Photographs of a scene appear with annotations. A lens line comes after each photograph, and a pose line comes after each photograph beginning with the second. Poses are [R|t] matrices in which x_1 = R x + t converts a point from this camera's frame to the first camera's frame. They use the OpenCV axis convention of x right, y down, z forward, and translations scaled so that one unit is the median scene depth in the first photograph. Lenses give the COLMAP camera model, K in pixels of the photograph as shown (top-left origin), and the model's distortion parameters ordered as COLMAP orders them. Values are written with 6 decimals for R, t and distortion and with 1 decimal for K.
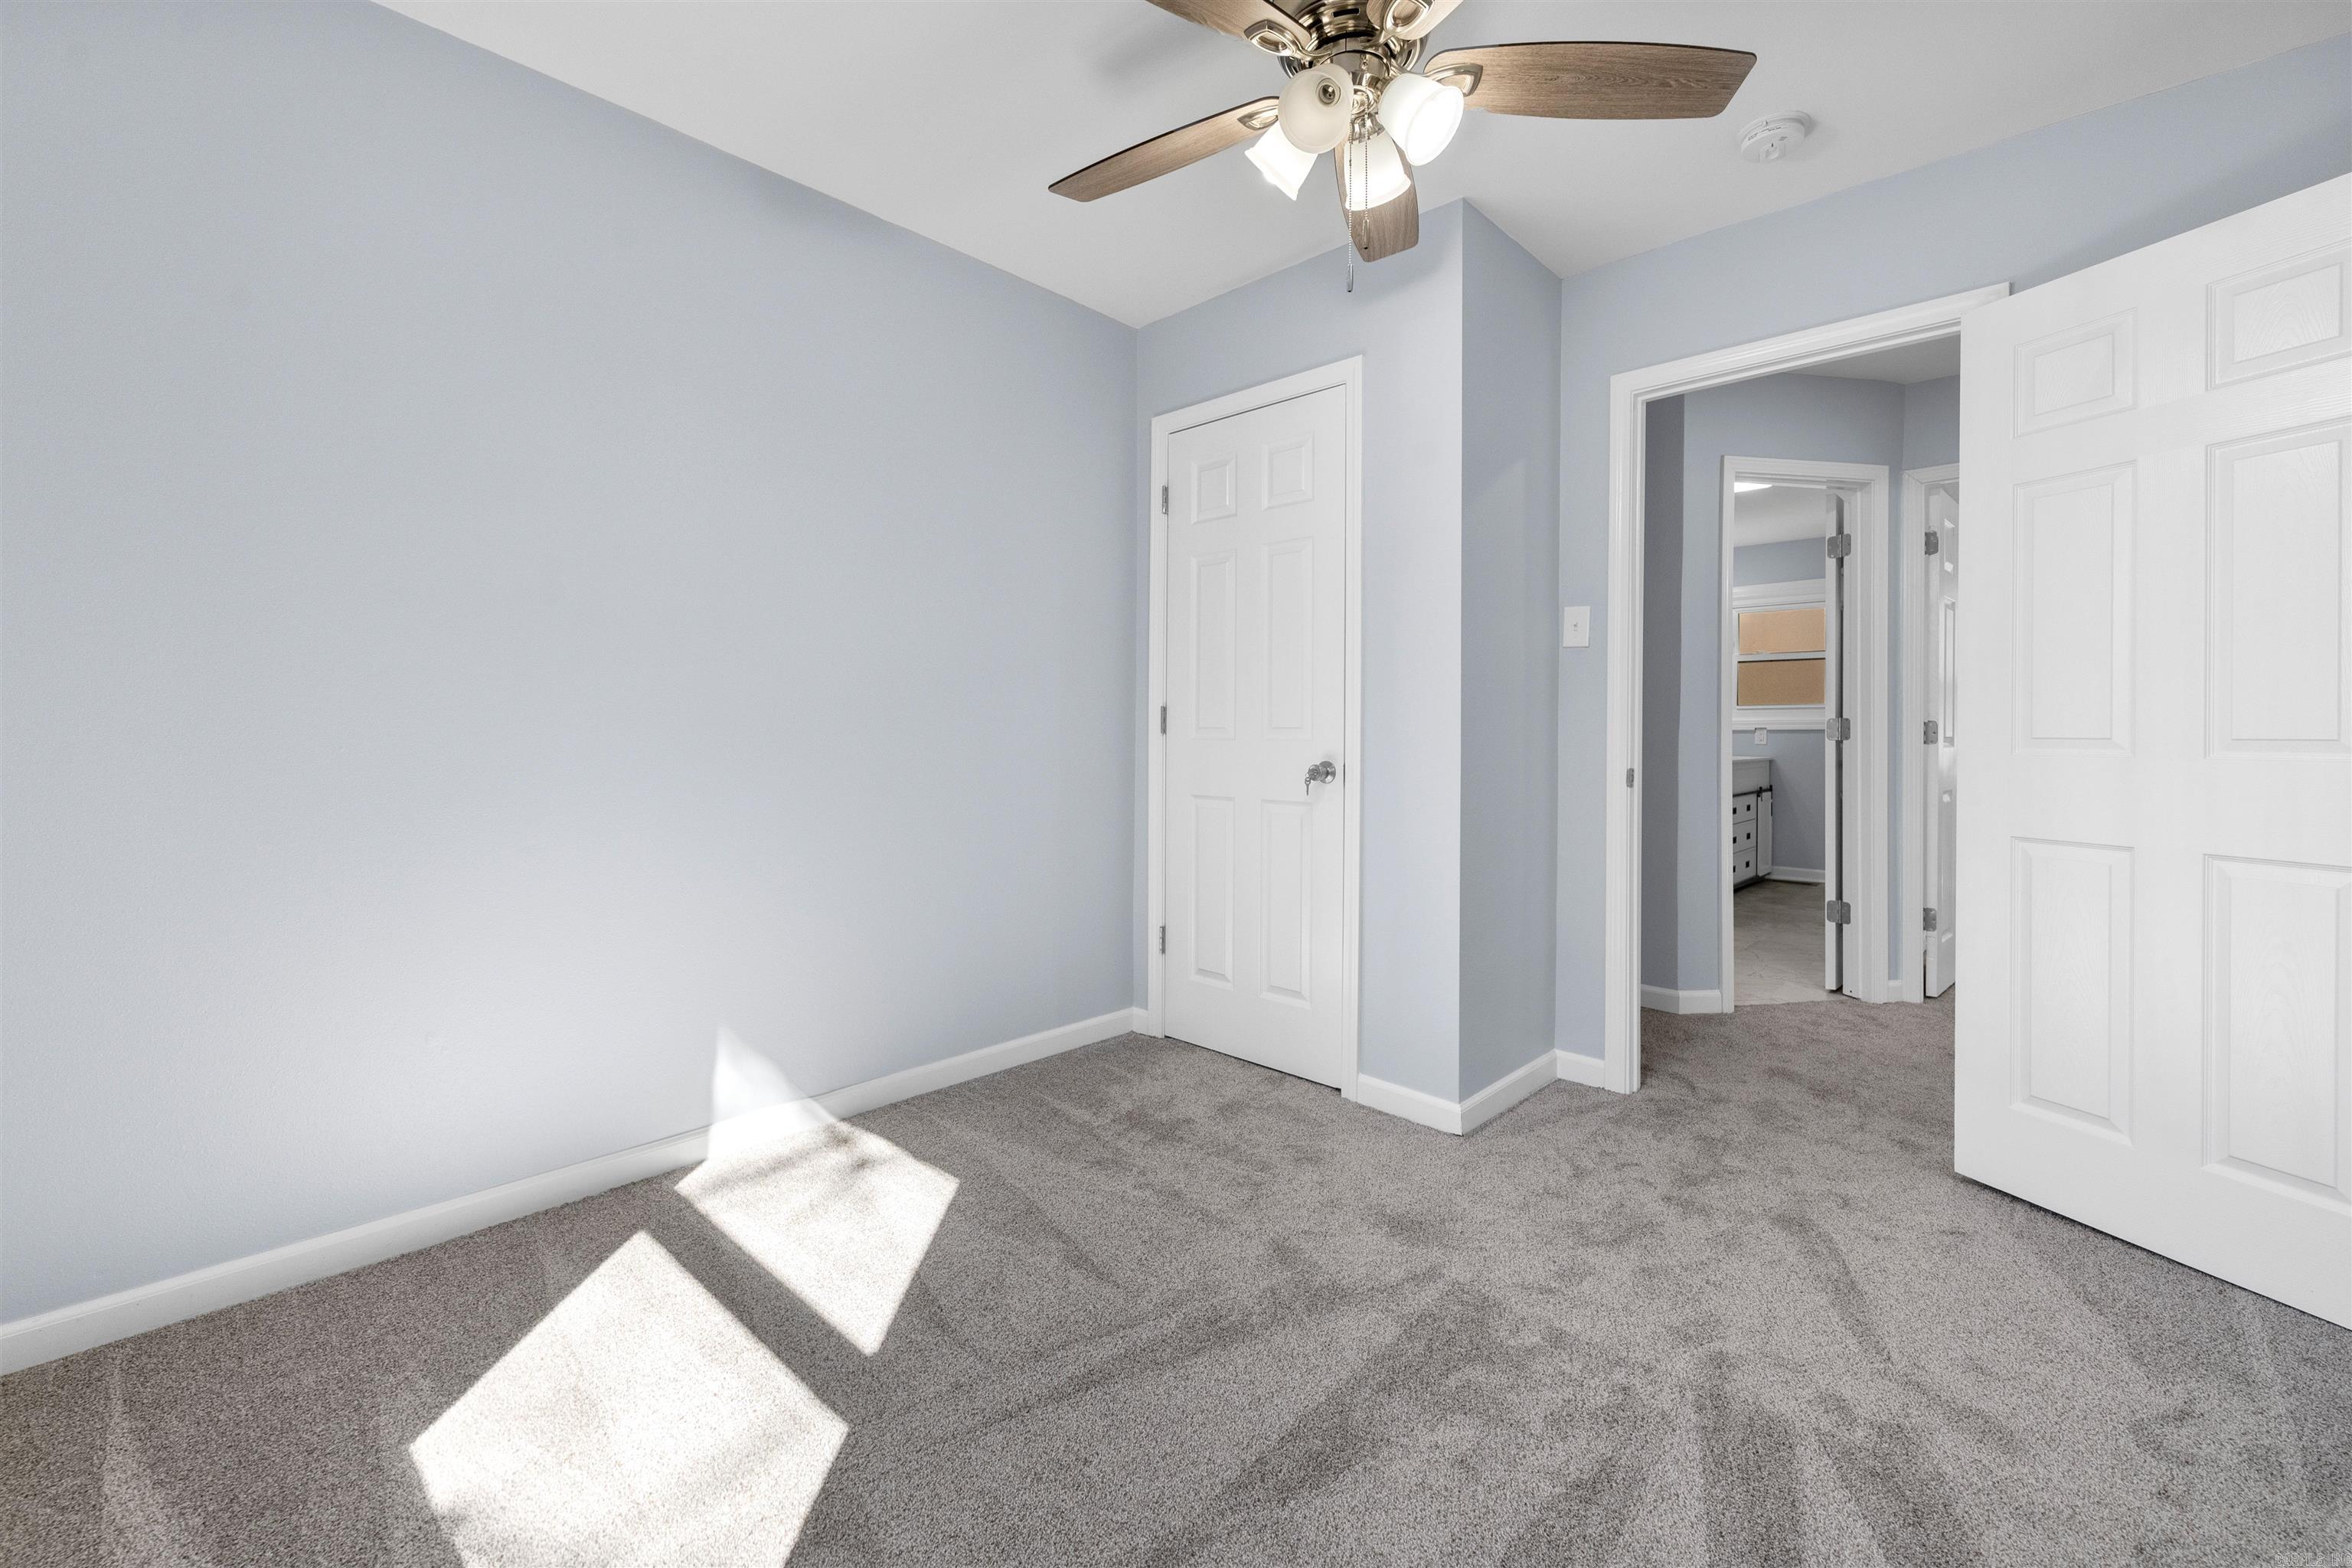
lens RADIAL K [[984.4, 0, 1175.4], [0, 984.4, 733.2], [0, 0, 1]] dist [-0.001009, -0.000197]
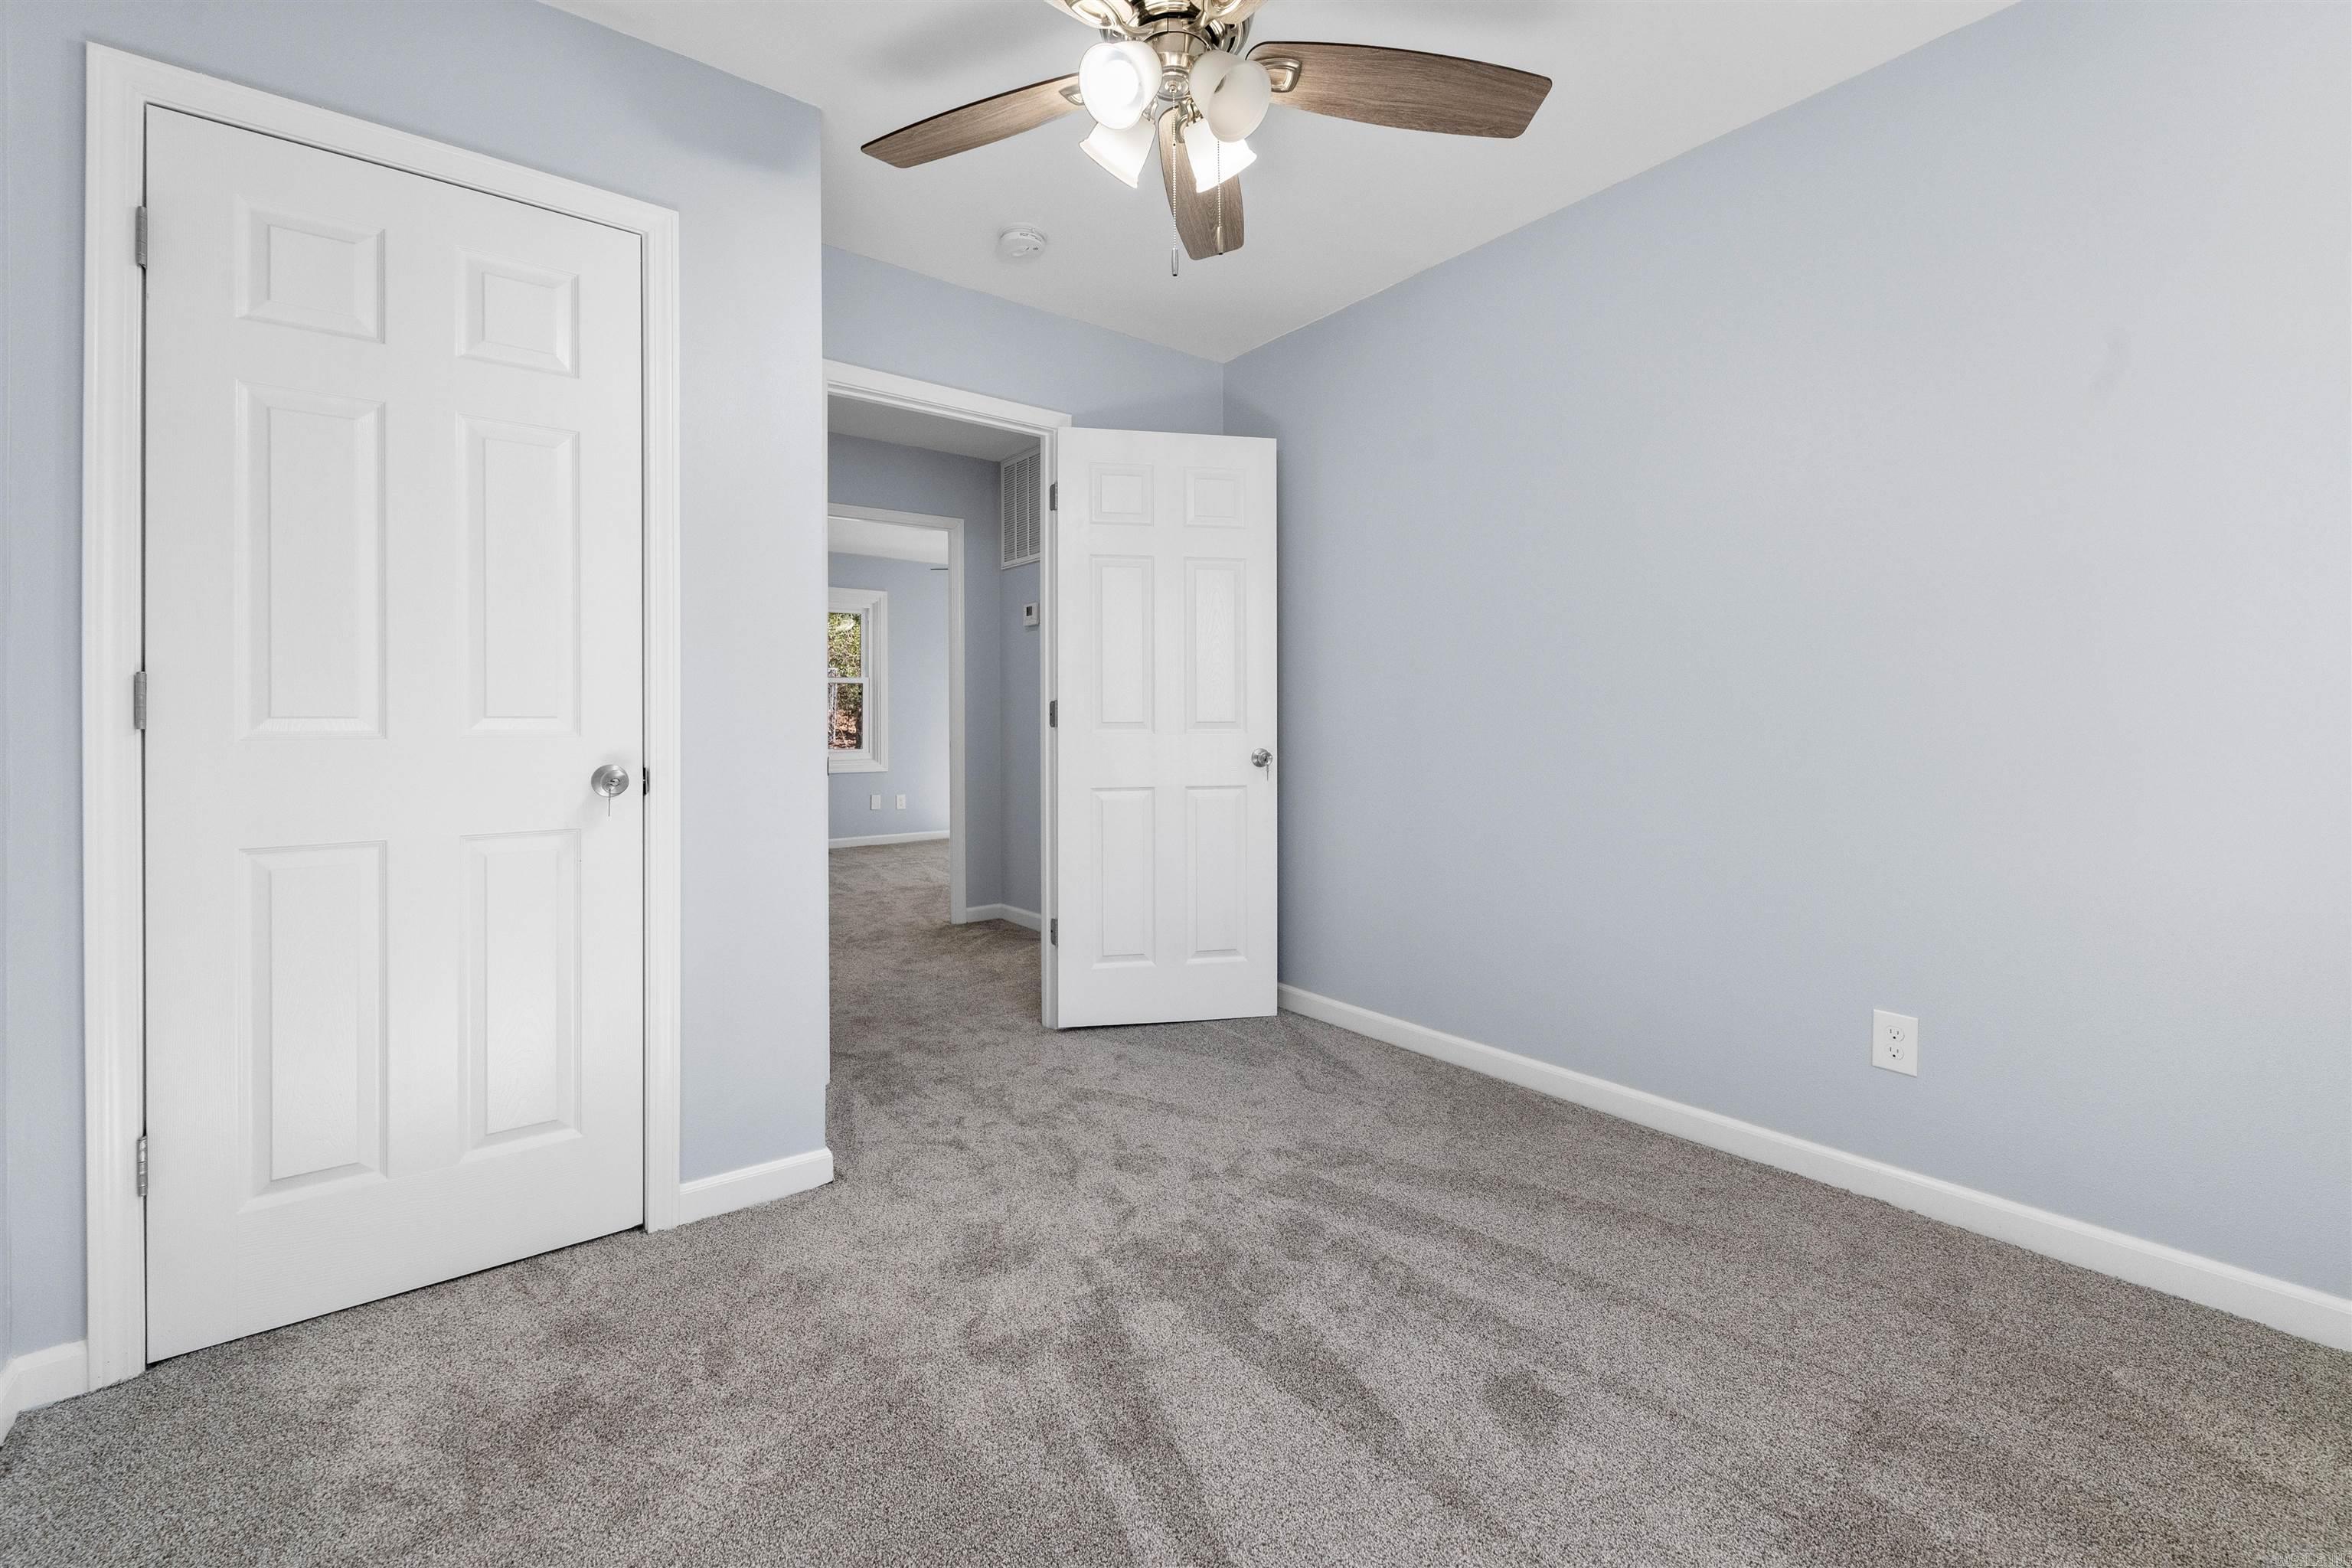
lens RADIAL K [[978.8, 0, 1165.6], [0, 978.8, 719.8], [0, 0, 1]] dist [0.007512, -0.001353]
pose [[0.146455, -0.004480, 0.989207, -0.625612], [0.007838, 0.999964, 0.003369, -0.004622], [-0.989186, 0.007260, 0.146484, 0.675946]]
